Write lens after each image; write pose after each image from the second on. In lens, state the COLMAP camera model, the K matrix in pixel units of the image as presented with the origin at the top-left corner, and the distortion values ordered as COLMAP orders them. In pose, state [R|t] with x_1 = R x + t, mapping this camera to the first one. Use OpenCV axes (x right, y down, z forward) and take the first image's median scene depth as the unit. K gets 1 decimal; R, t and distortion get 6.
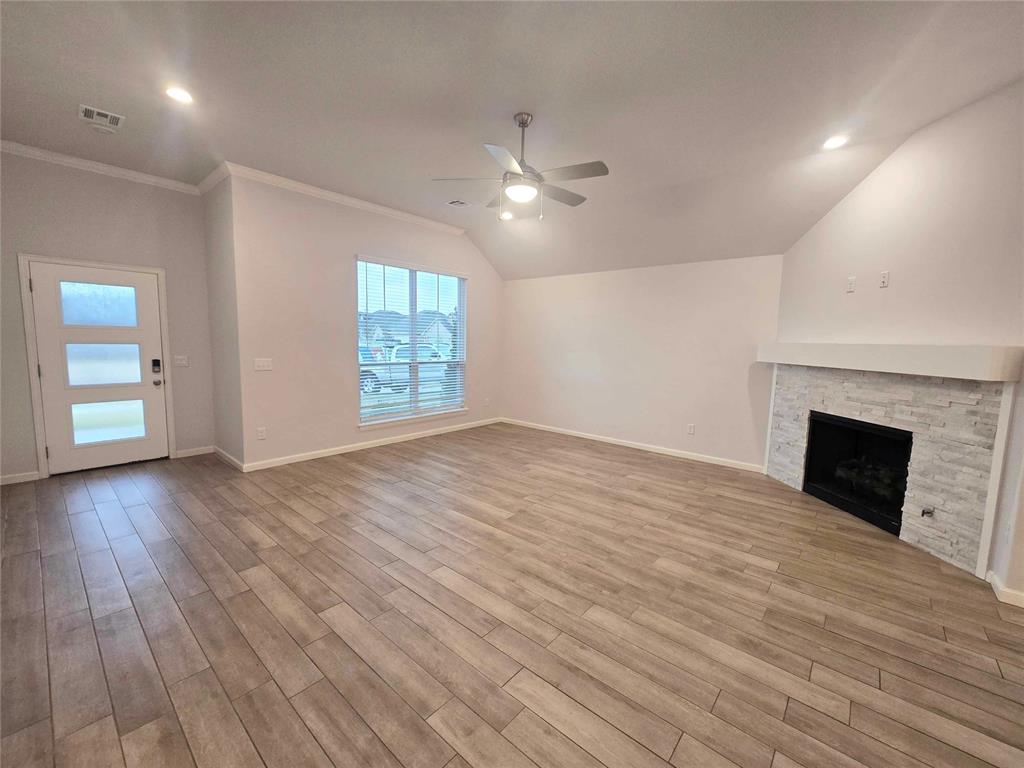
lens RADIAL K [[420.4, 0, 514.0], [0, 420.4, 386.6], [0, 0, 1]] dist [0.000023, 0.000584]
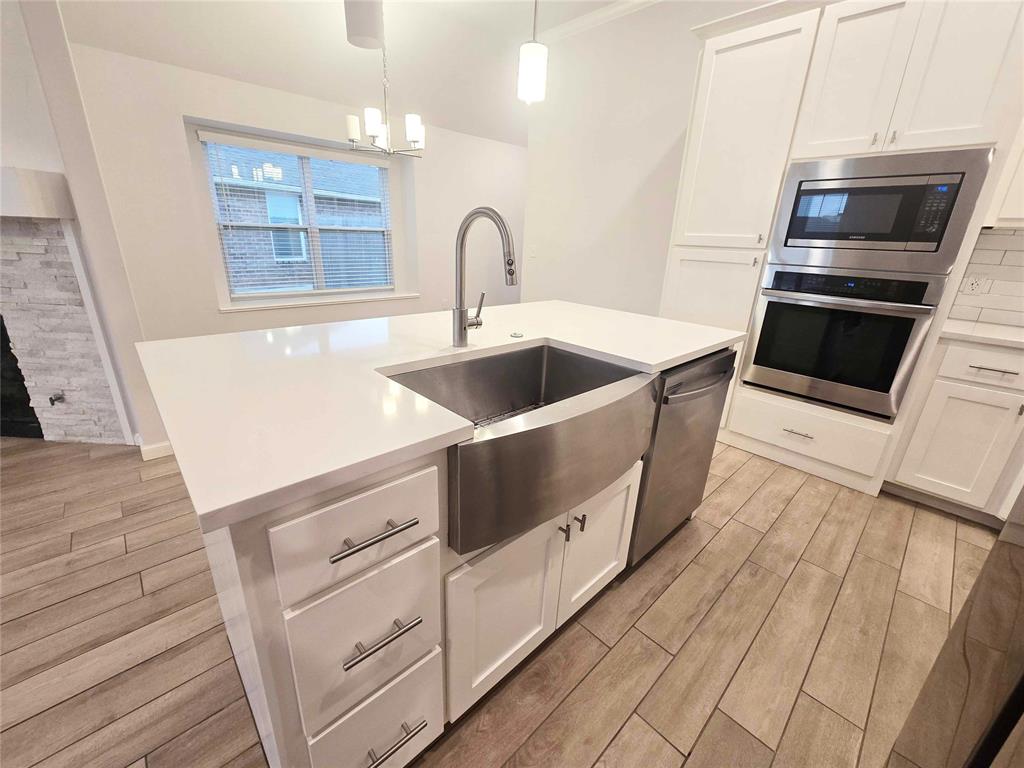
lens RADIAL K [[420.4, 0, 509.5], [0, 420.4, 385.7], [0, 0, 1]] dist [0.000023, 0.000584]
pose [[0.103729, -0.346677, 0.932231, 0.311987], [0.074257, 0.937371, 0.340326, 0.062731], [-0.991830, 0.033923, 0.122976, 0.035436]]
